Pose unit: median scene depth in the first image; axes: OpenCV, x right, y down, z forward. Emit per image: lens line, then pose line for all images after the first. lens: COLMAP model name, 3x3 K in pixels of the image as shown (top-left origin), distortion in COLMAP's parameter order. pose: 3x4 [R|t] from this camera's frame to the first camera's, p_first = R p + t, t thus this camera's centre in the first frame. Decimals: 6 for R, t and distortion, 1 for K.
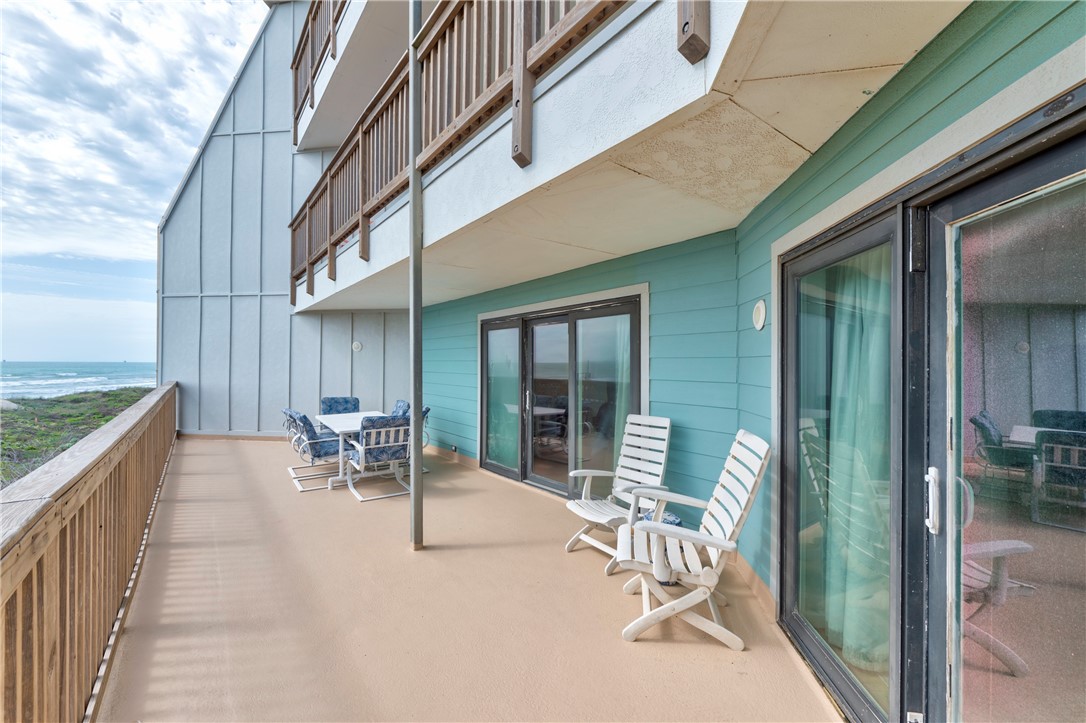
lens RADIAL K [[454.9, 0, 543.0], [0, 454.9, 361.5], [0, 0, 1]] dist [0.016024, 0.011204]
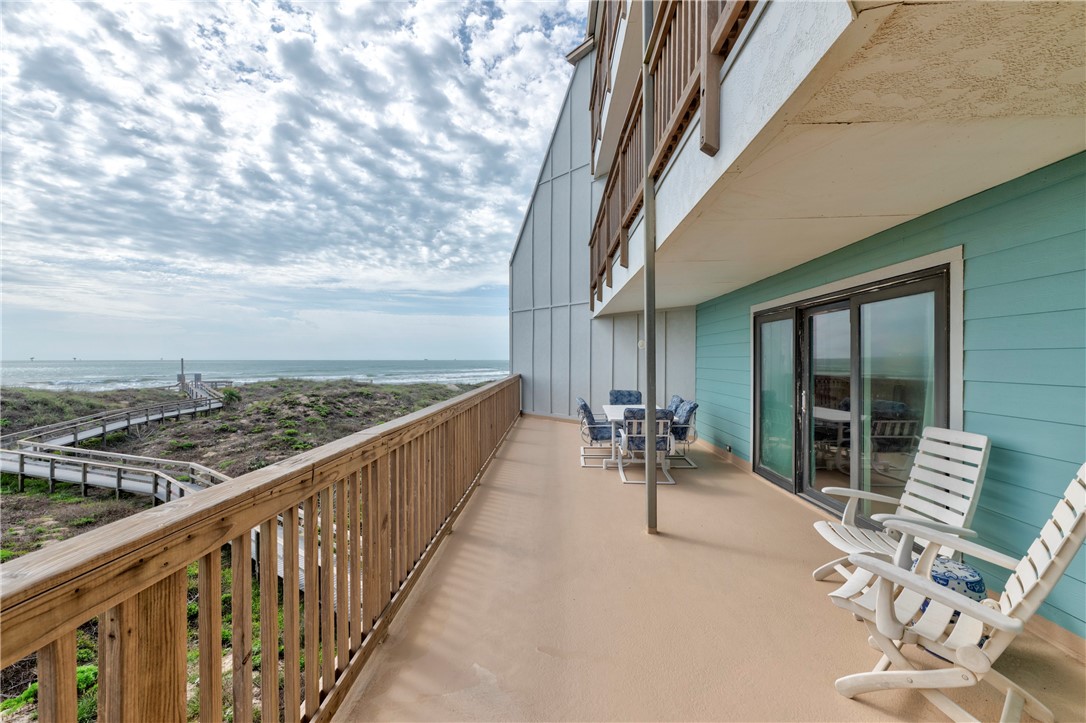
lens RADIAL K [[451.4, 0, 537.8], [0, 451.4, 364.7], [0, 0, 1]] dist [0.041979, -0.000297]
pose [[0.776425, 0.000933, -0.630209, 0.131681], [0.008198, 0.999899, 0.011581, 0.000515], [0.630156, -0.014158, 0.776339, 0.004457]]
